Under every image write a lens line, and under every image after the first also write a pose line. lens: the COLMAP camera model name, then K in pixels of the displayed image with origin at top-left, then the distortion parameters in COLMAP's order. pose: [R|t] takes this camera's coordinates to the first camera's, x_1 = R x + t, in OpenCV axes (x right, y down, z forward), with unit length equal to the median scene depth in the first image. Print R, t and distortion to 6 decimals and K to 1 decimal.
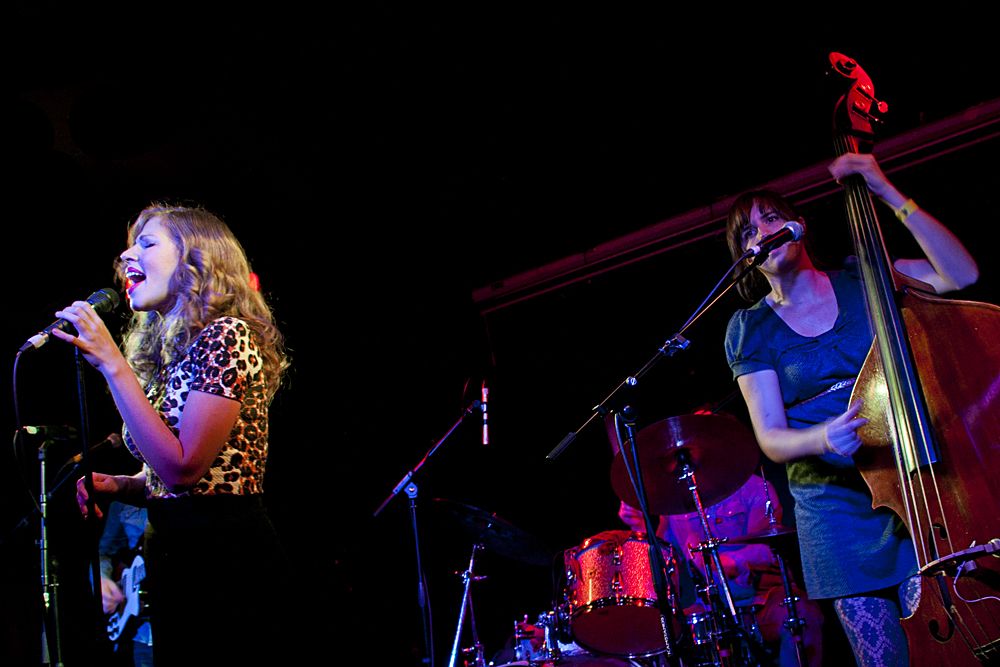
lens RADIAL K [[1174.0, 0, 516.5], [0, 1174.0, 335.2], [0, 0, 1]] dist [-0.056318, -0.005444]
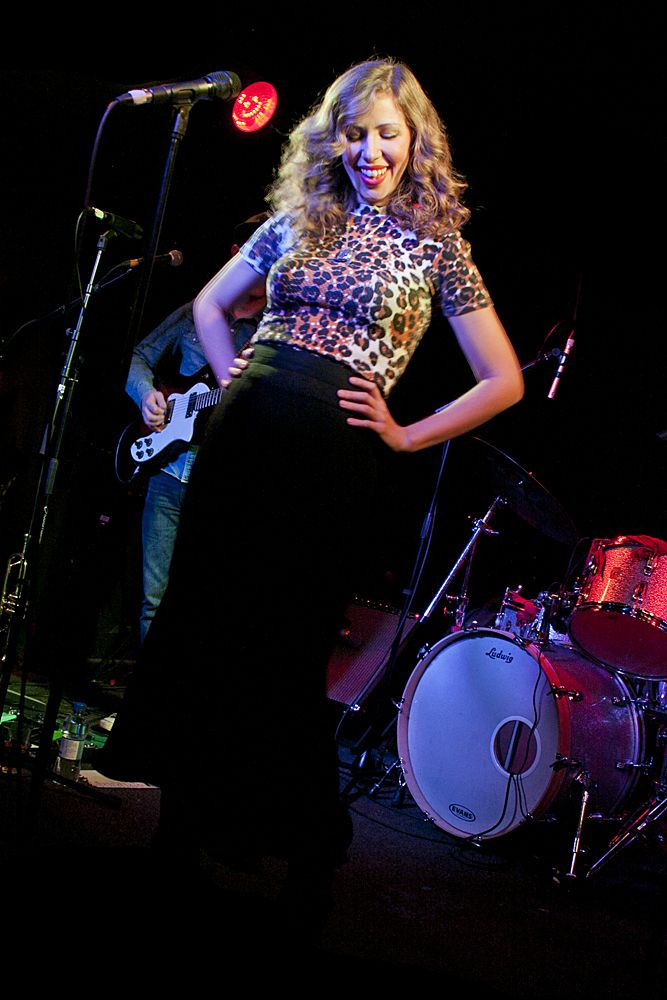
lens RADIAL K [[1174.0, 0, 333.5], [0, 1174.0, 500.0], [0, 0, 1]] dist [-0.056318, -0.005444]
pose [[0.924783, 0.358170, -0.128414, -0.041547], [-0.326036, 0.919917, 0.217838, 0.026319], [0.196153, -0.159586, 0.967500, 0.095483]]
